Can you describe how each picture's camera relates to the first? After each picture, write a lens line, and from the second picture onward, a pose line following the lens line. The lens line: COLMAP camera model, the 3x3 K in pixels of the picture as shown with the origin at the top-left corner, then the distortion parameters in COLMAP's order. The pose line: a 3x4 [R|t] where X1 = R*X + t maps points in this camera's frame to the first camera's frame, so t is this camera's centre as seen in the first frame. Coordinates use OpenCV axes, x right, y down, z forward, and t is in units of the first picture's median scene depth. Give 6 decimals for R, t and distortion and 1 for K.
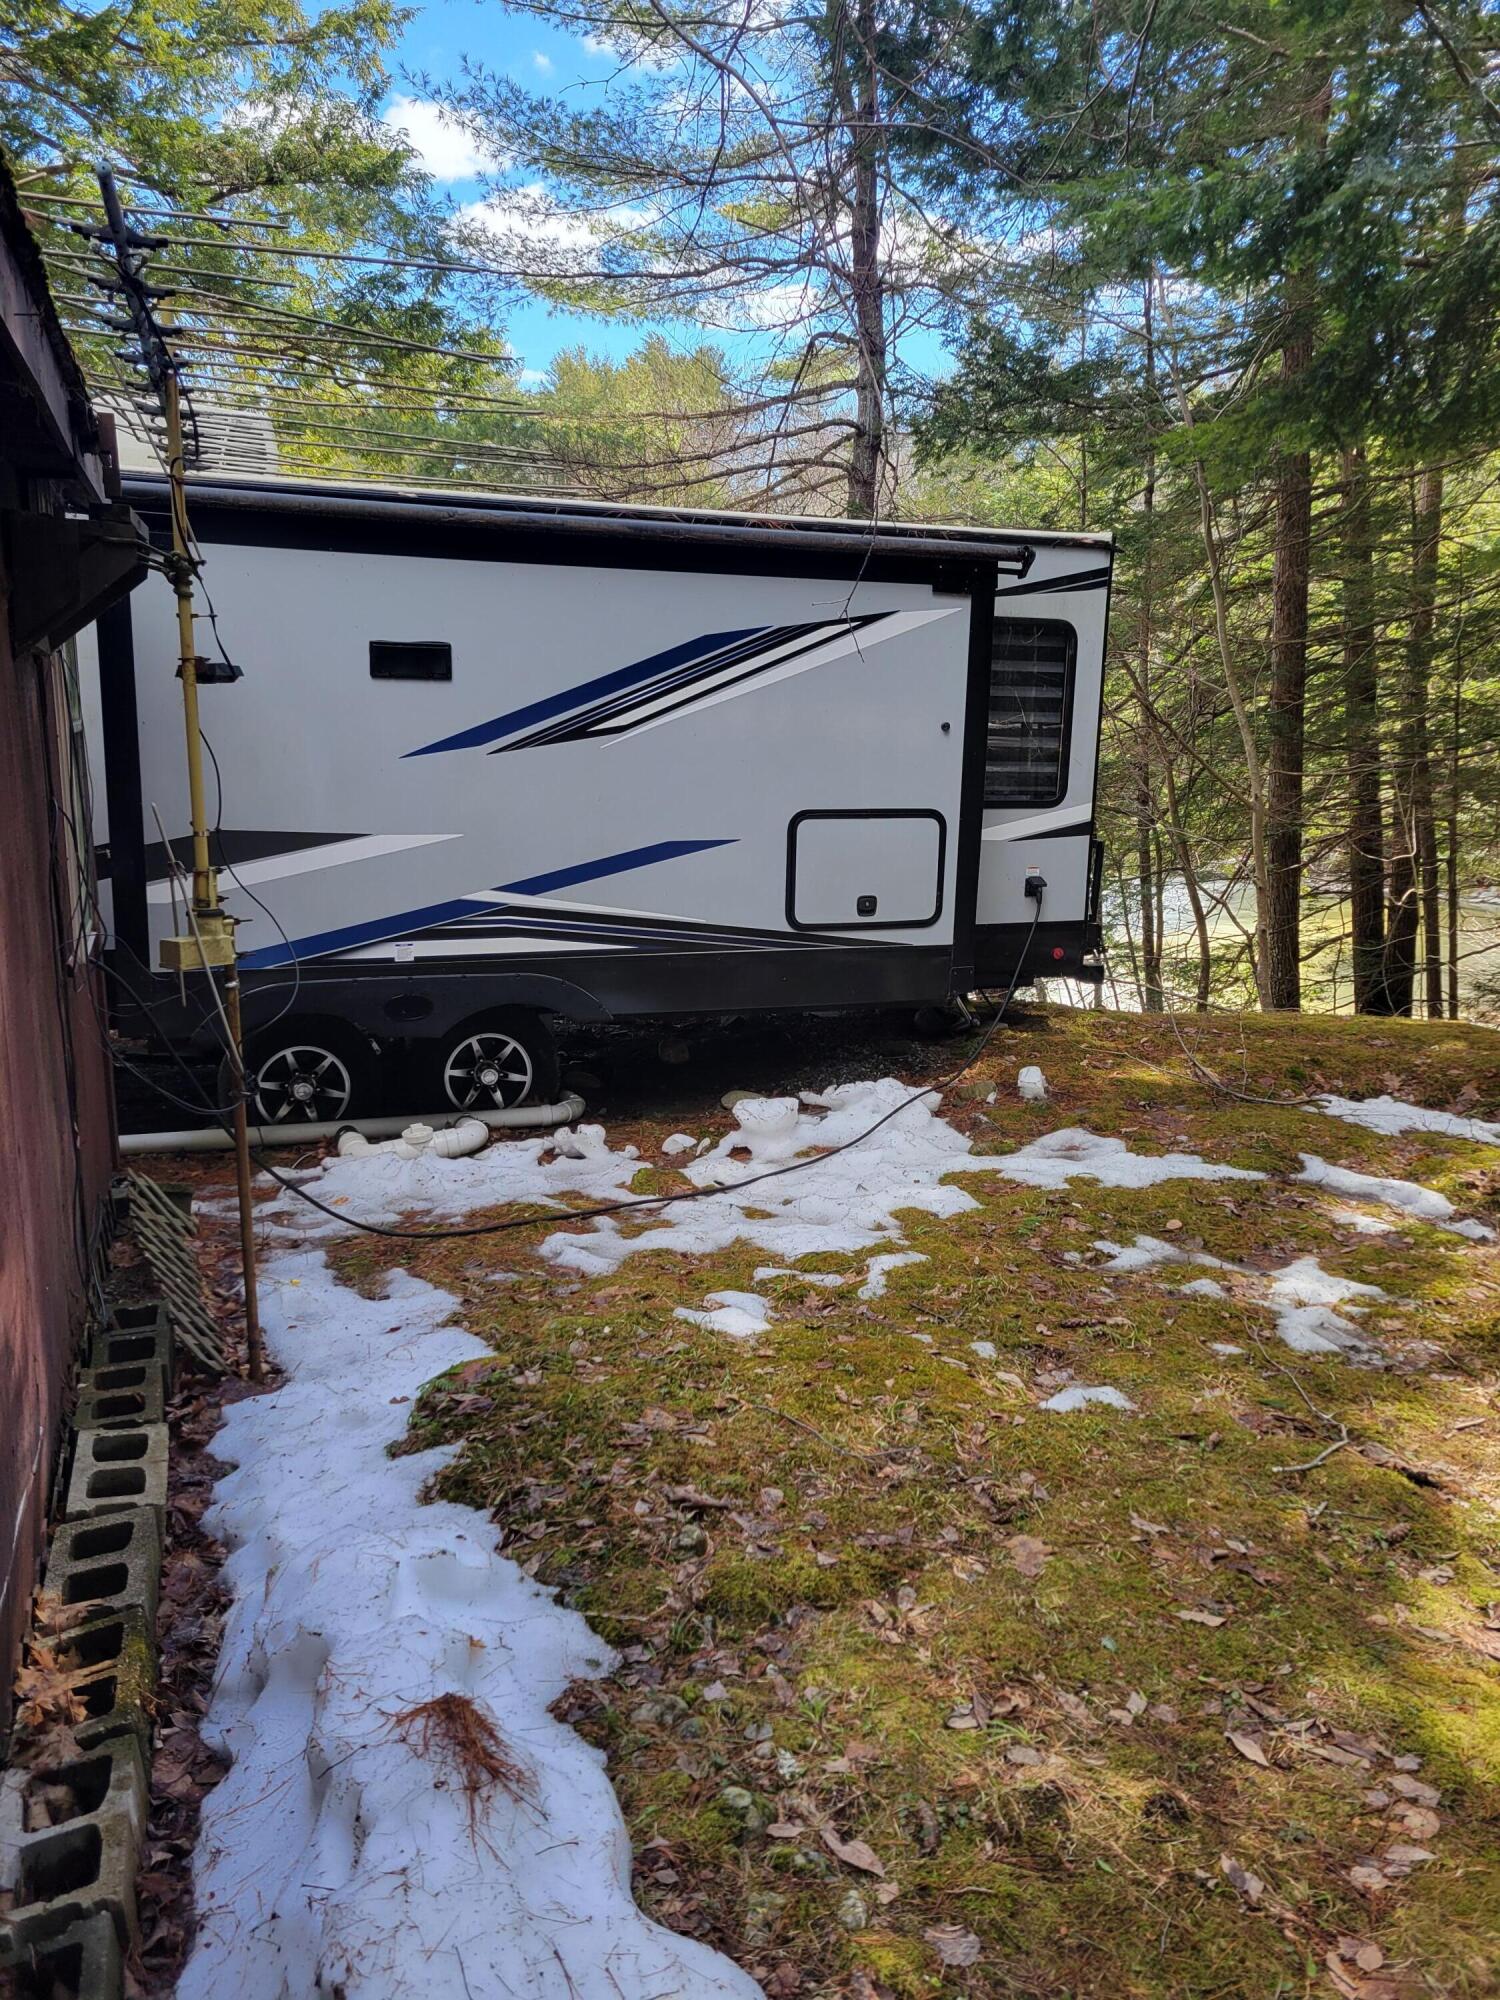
lens RADIAL K [[1457.6, 0, 742.3], [0, 1457.6, 996.4], [0, 0, 1]] dist [0.047899, -0.042315]
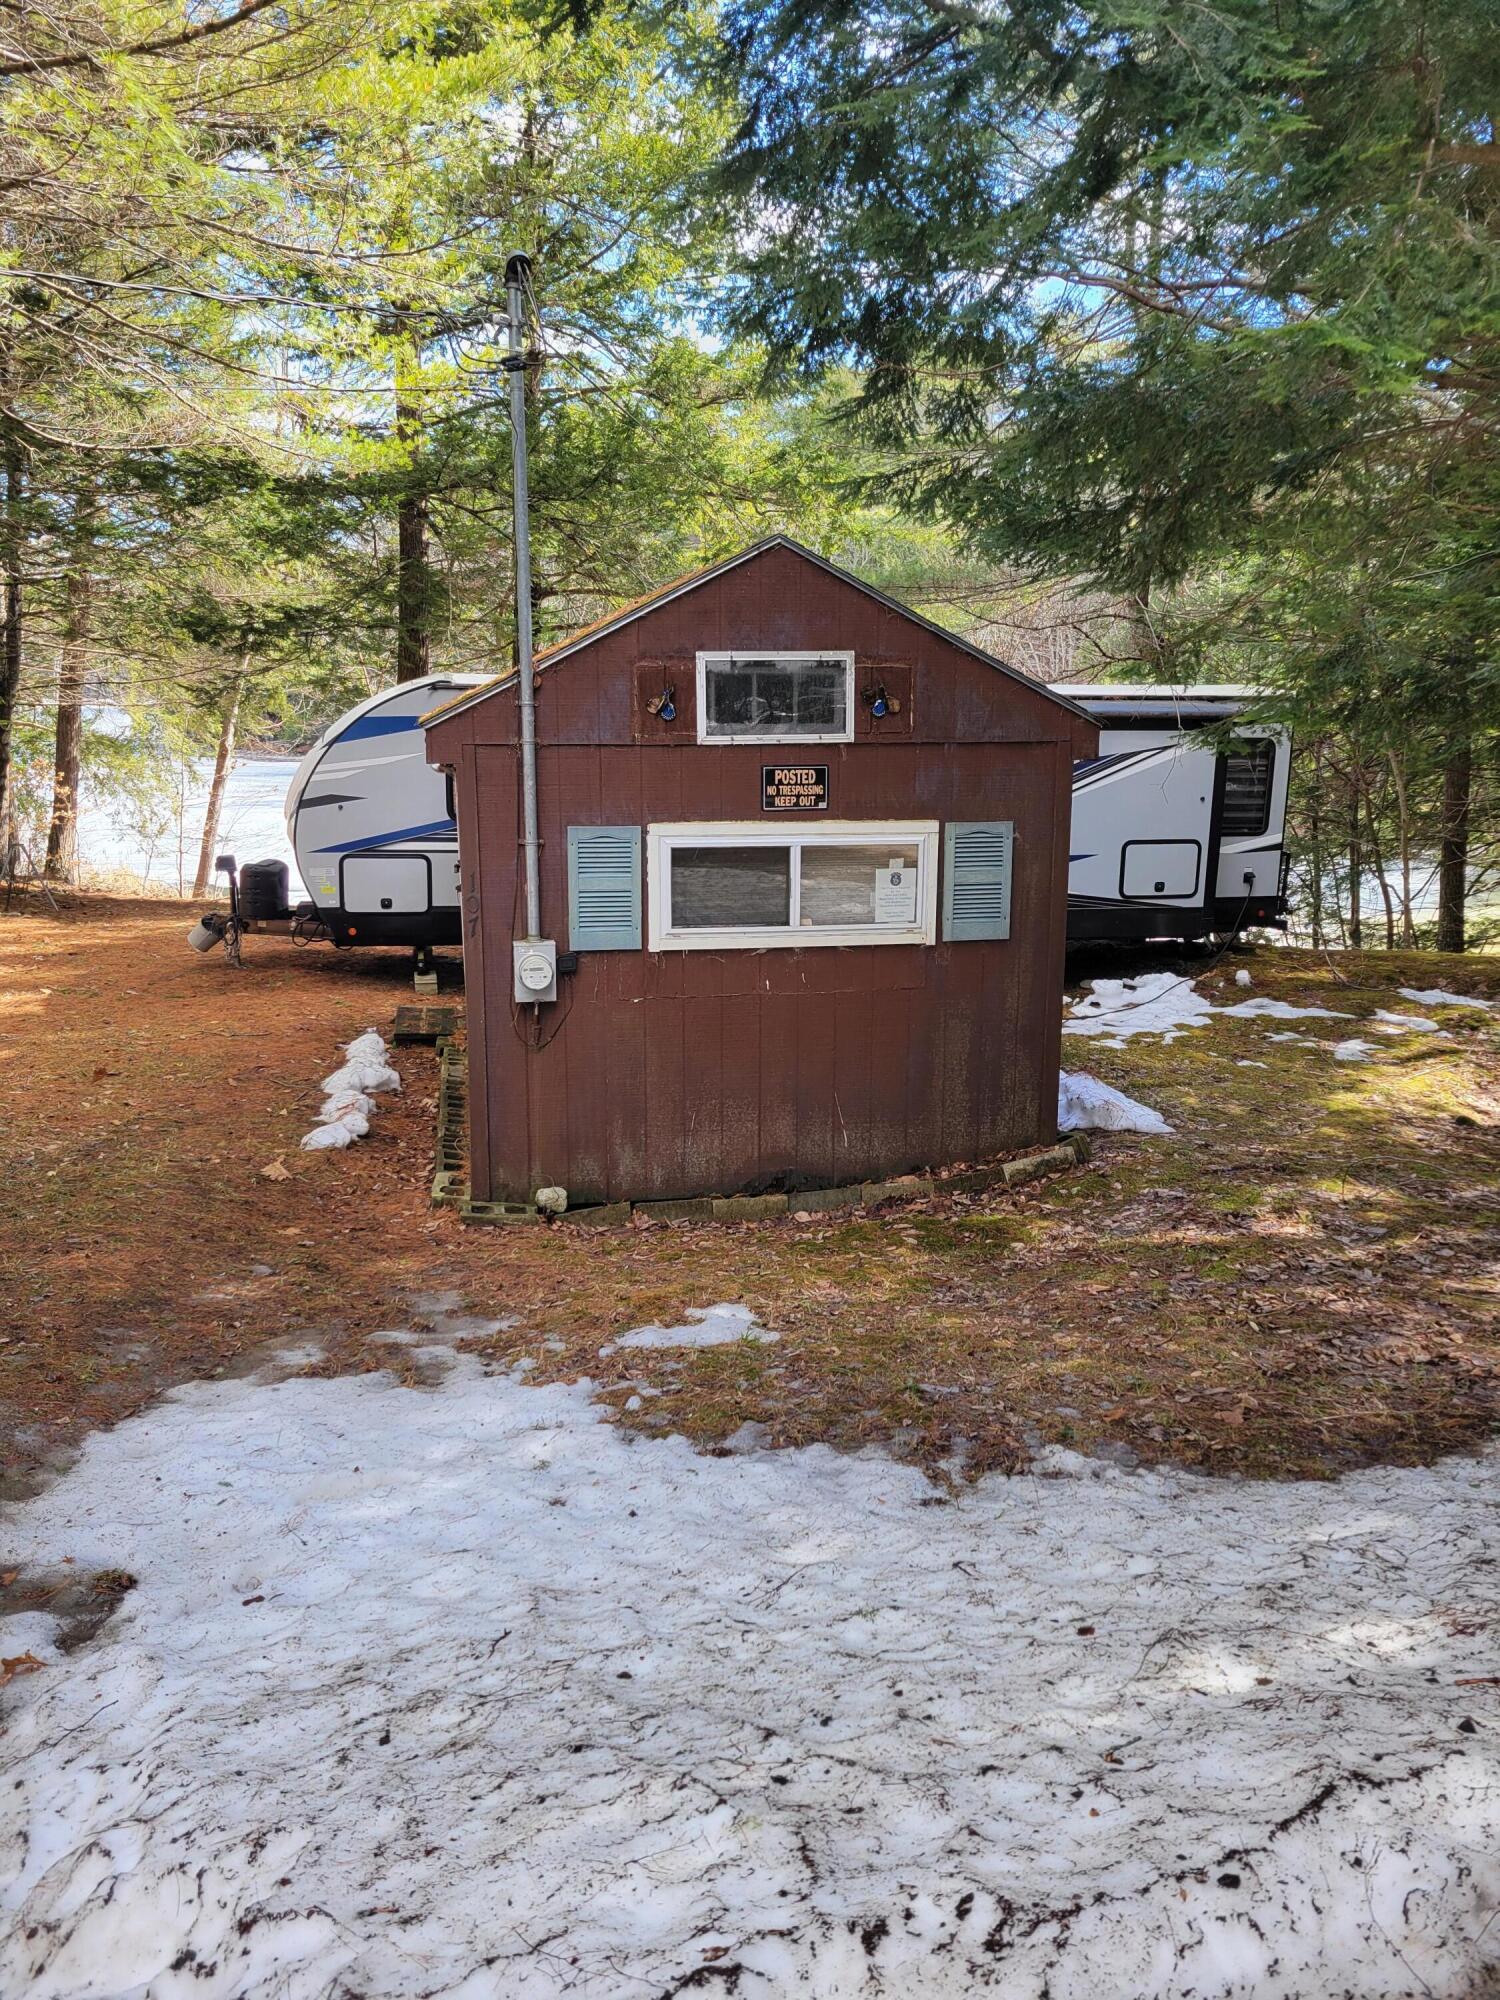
lens RADIAL K [[1457.6, 0, 742.3], [0, 1457.6, 996.4], [0, 0, 1]] dist [0.047899, -0.042315]
pose [[0.987834, 0.021680, -0.153995, -0.185097], [-0.019424, 0.999681, 0.016136, 0.073930], [0.154296, -0.012948, 0.987940, -1.191165]]
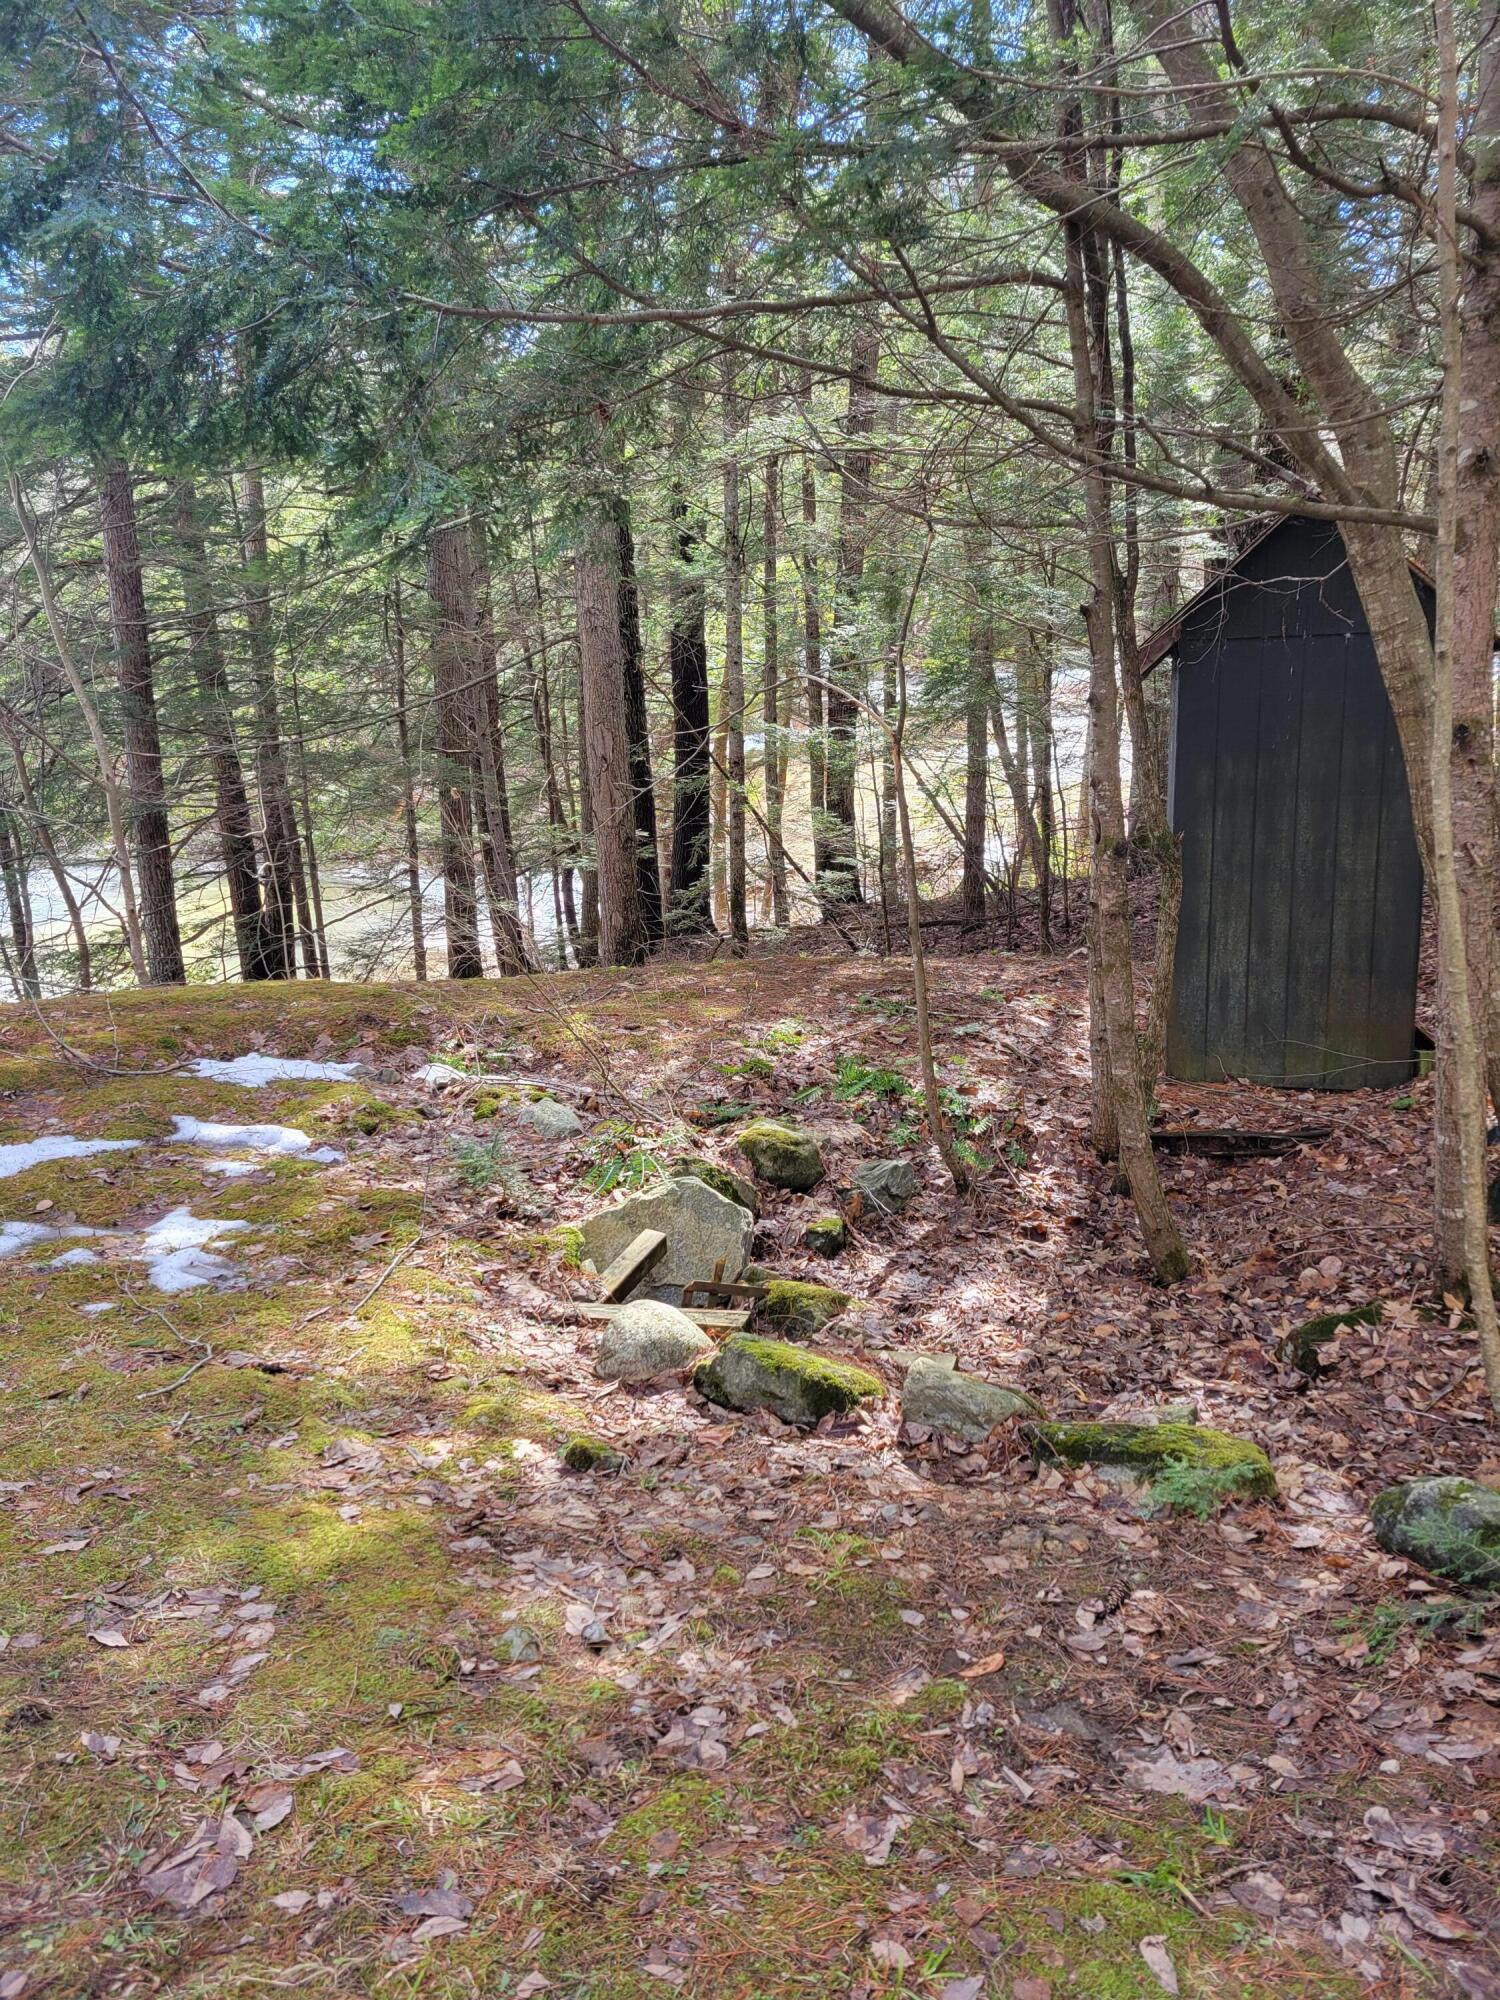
lens RADIAL K [[1457.6, 0, 742.3], [0, 1457.6, 996.4], [0, 0, 1]] dist [0.047899, -0.042315]
pose [[0.750666, -0.105607, 0.652187, 0.013385], [0.099337, 0.993961, 0.046612, 0.014034], [-0.653171, 0.029796, 0.756624, -0.054956]]
